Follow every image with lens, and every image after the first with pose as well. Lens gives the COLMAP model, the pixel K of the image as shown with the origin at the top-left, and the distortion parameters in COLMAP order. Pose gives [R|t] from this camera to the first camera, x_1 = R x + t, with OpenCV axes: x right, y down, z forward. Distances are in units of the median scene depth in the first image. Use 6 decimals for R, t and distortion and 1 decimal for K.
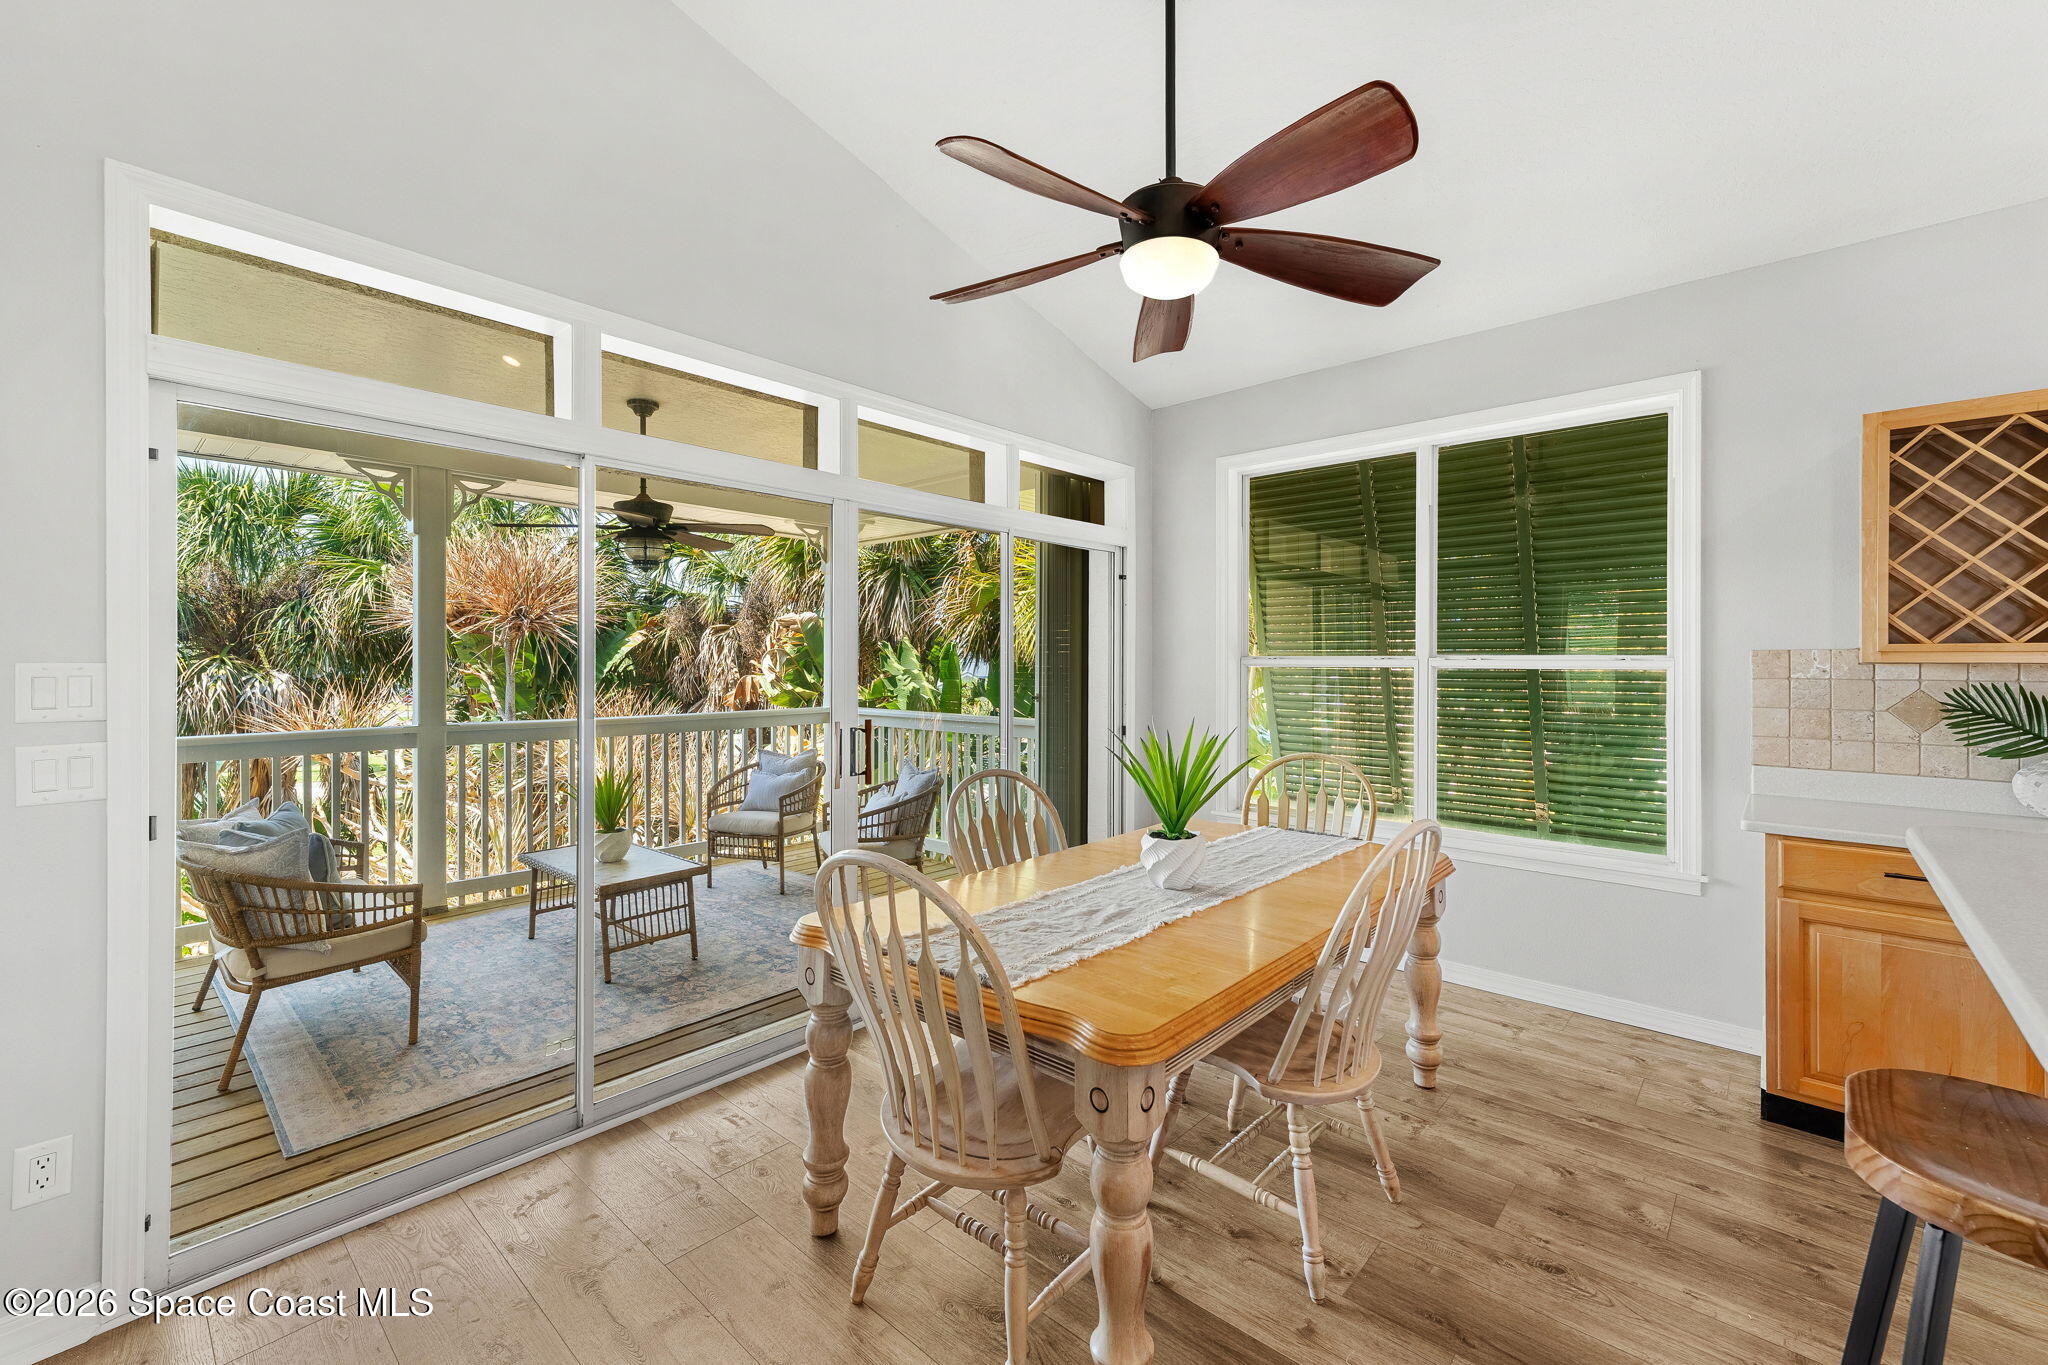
lens RADIAL K [[840.4, 0, 1004.7], [0, 840.4, 659.1], [0, 0, 1]] dist [0.004731, 0.000269]
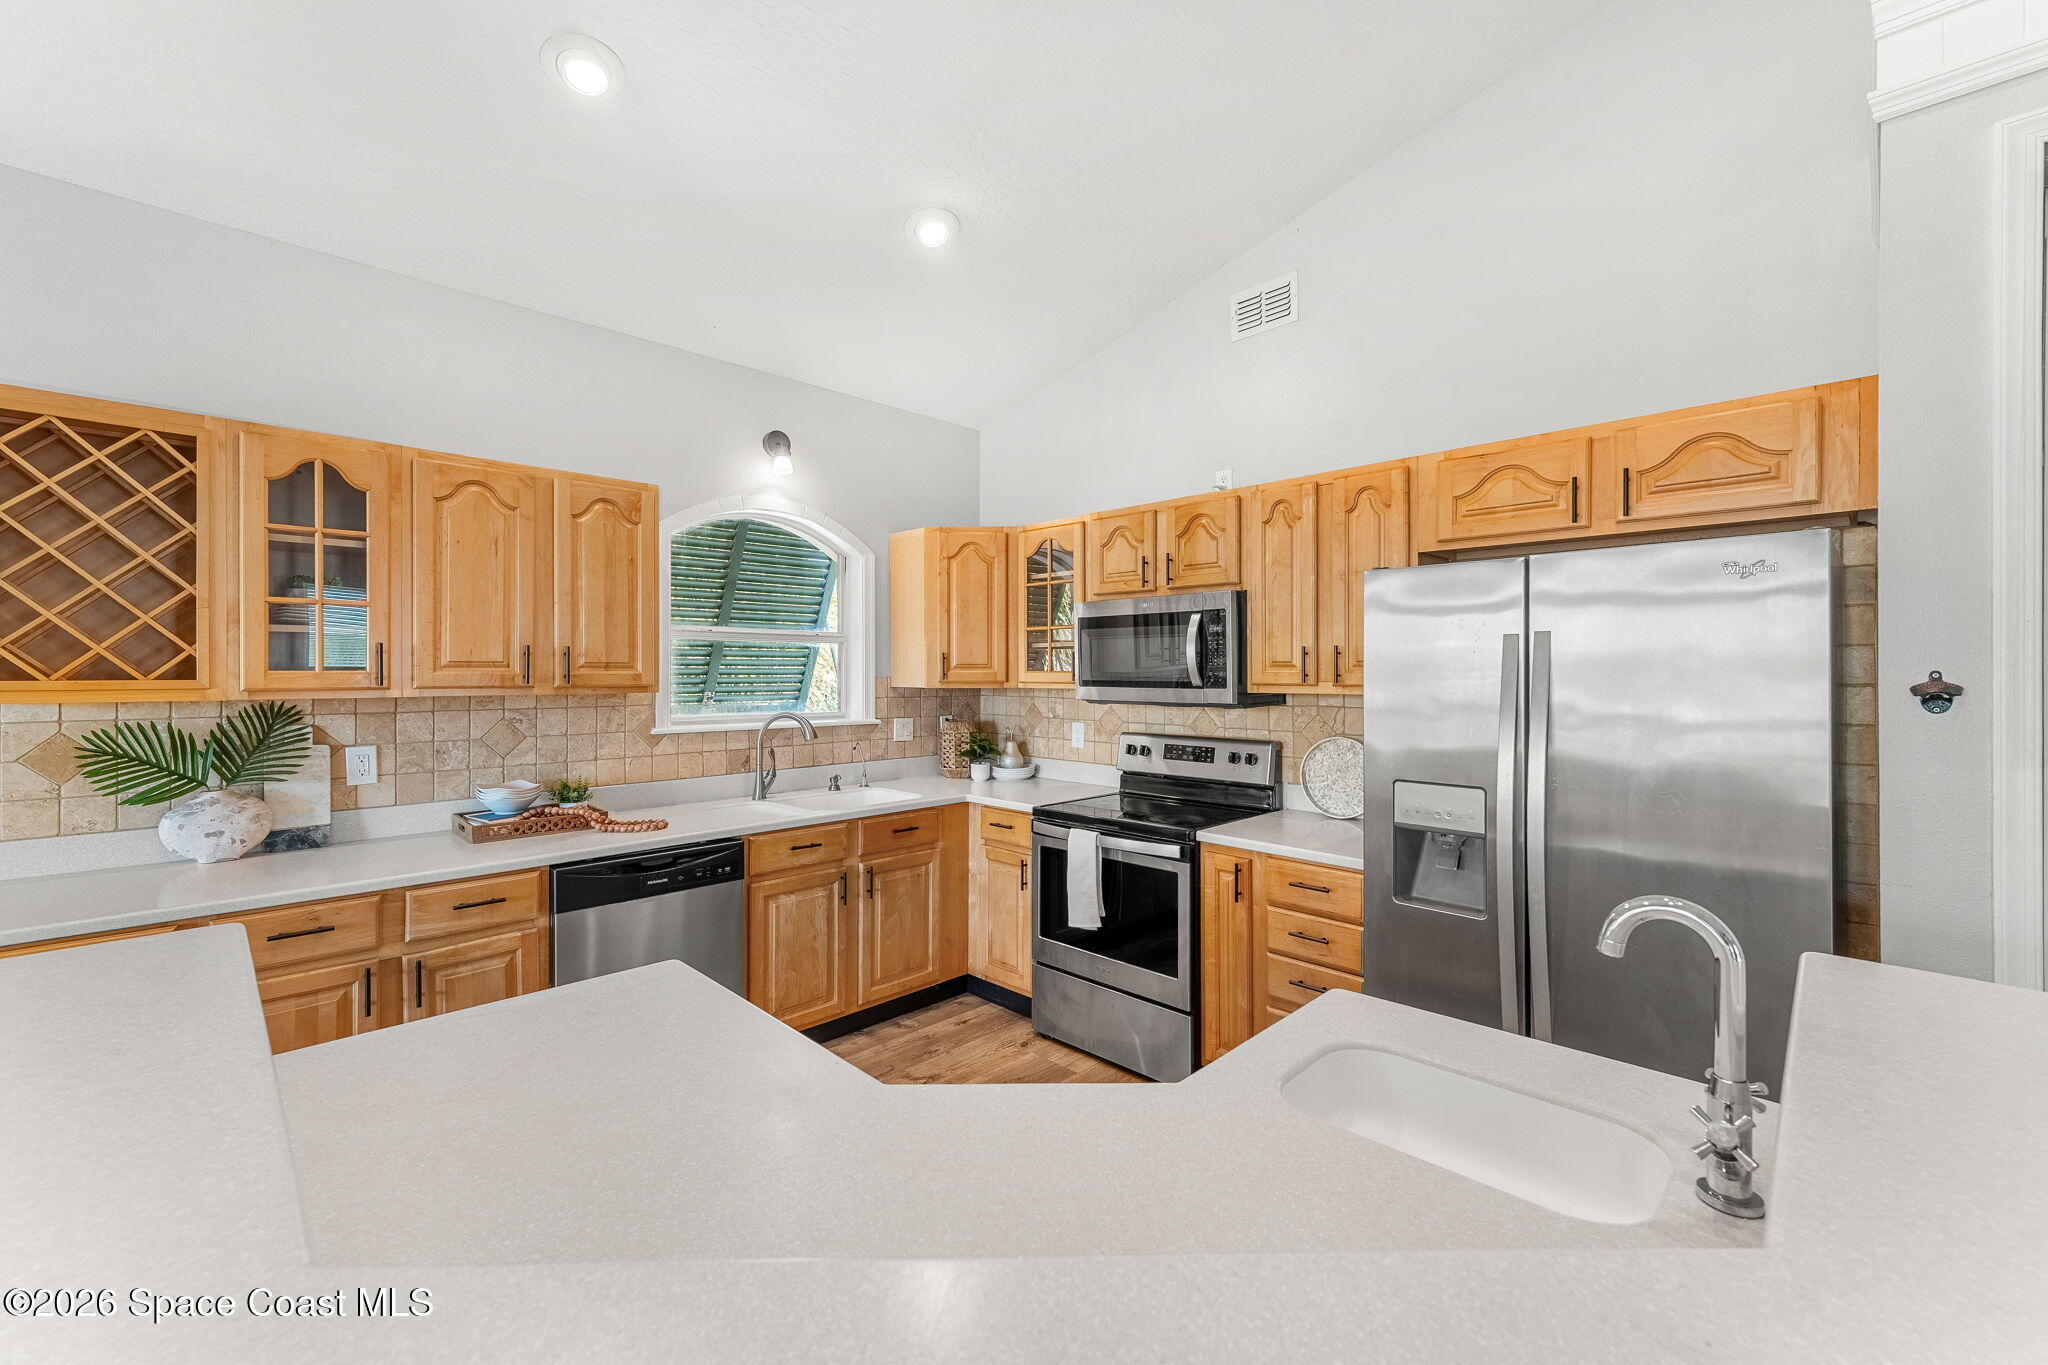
lens RADIAL K [[840.4, 0, 1035.2], [0, 840.4, 671.0], [0, 0, 1]] dist [0.004731, 0.000269]
pose [[0.048416, -0.003760, 0.998820, 0.207389], [-0.003591, 0.999986, 0.003938, -0.022127], [-0.998821, -0.003778, 0.048402, -0.001115]]
